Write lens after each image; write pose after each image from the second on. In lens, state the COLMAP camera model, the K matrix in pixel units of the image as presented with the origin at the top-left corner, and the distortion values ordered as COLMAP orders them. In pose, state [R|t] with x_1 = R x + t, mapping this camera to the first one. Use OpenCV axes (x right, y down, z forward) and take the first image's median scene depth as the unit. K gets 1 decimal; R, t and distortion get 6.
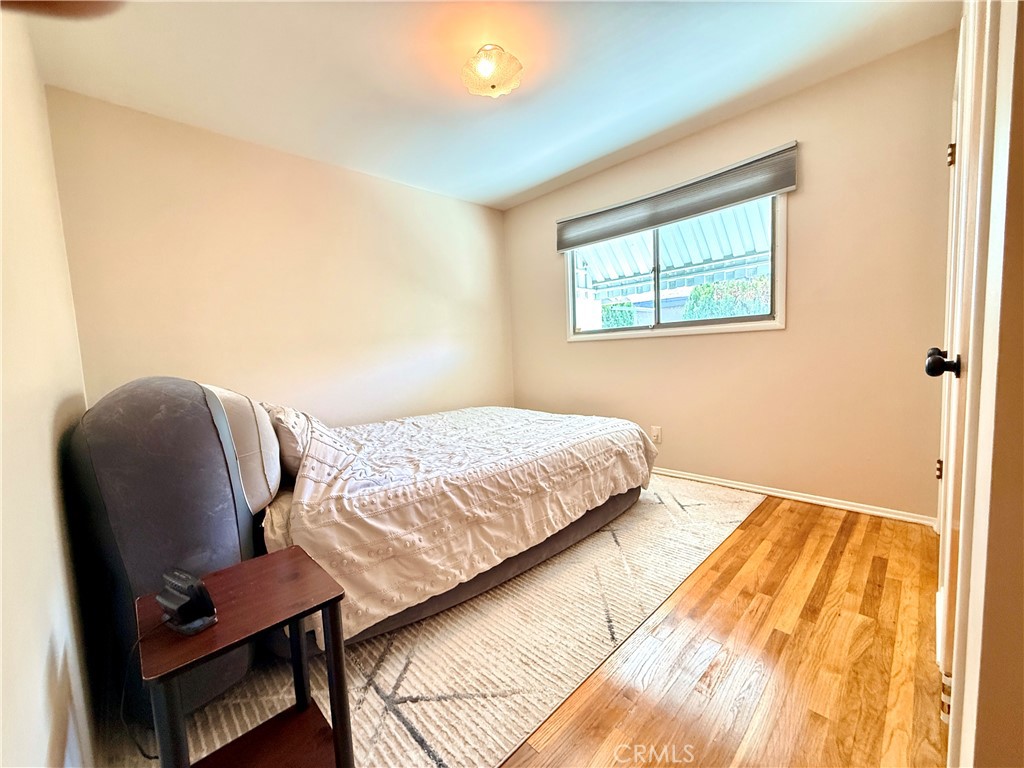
lens RADIAL K [[412.4, 0, 512.0], [0, 412.4, 384.0], [0, 0, 1]] dist [-0.002317, 0.000122]
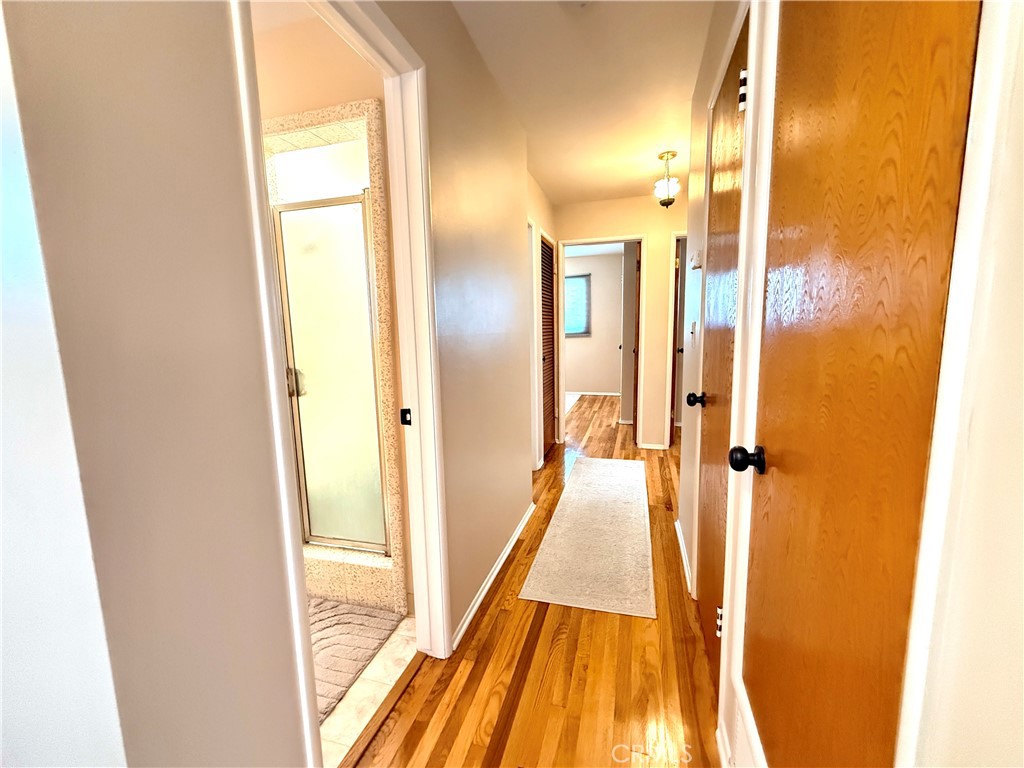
lens RADIAL K [[412.4, 0, 512.0], [0, 412.4, 384.0], [0, 0, 1]] dist [-0.002317, 0.000122]
pose [[0.876454, -0.036140, 0.480128, -1.748291], [0.023428, 0.999199, 0.032444, 0.141558], [-0.480916, -0.017187, 0.876598, -1.894130]]
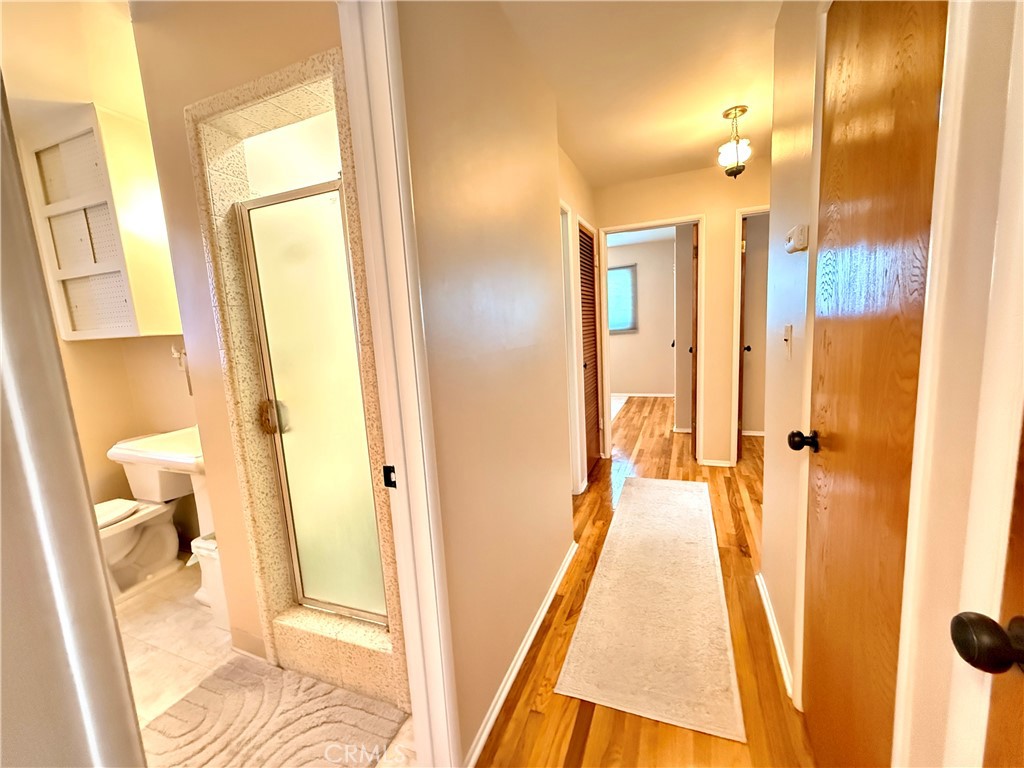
lens RADIAL K [[416.2, 0, 512.0], [0, 416.2, 384.0], [0, 0, 1]] dist [-0.001160, -0.000035]
pose [[0.920576, -0.060271, 0.385885, -1.608597], [0.049114, 0.998042, 0.038717, 0.081220], [-0.387463, -0.016690, 0.921734, -1.706511]]
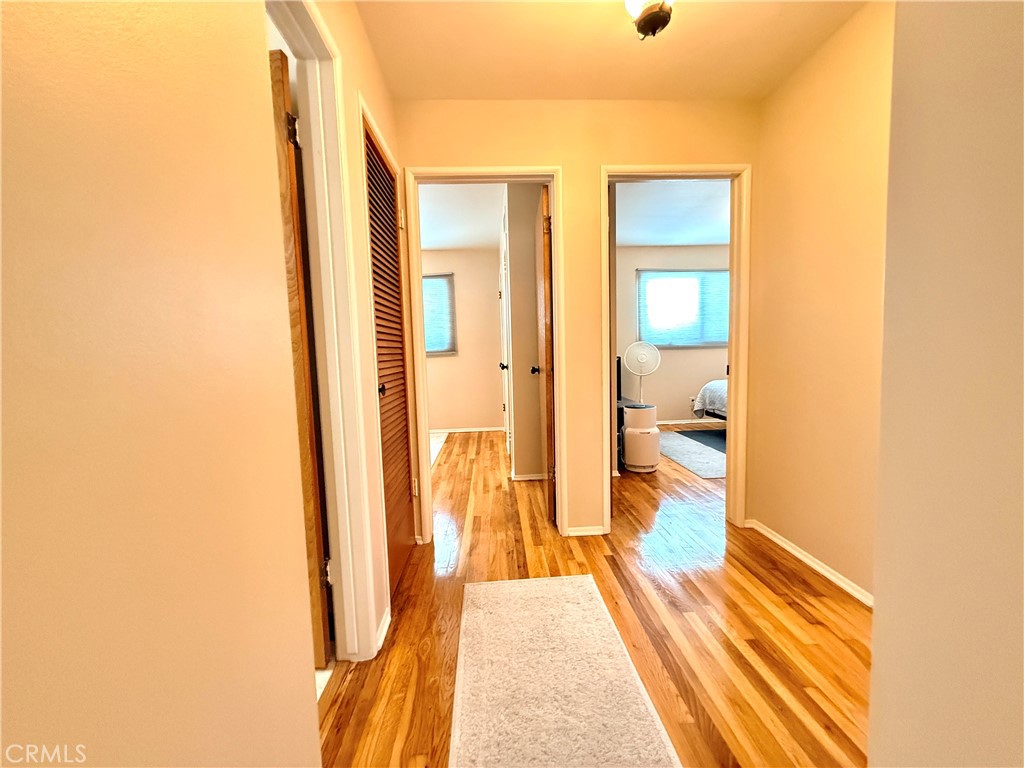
lens RADIAL K [[412.4, 0, 512.0], [0, 412.4, 384.0], [0, 0, 1]] dist [-0.002317, 0.000122]
pose [[0.663800, -0.033941, 0.747139, -1.113285], [0.066287, 0.997708, -0.013569, 0.106777], [-0.744967, 0.058533, 0.664529, -0.999978]]
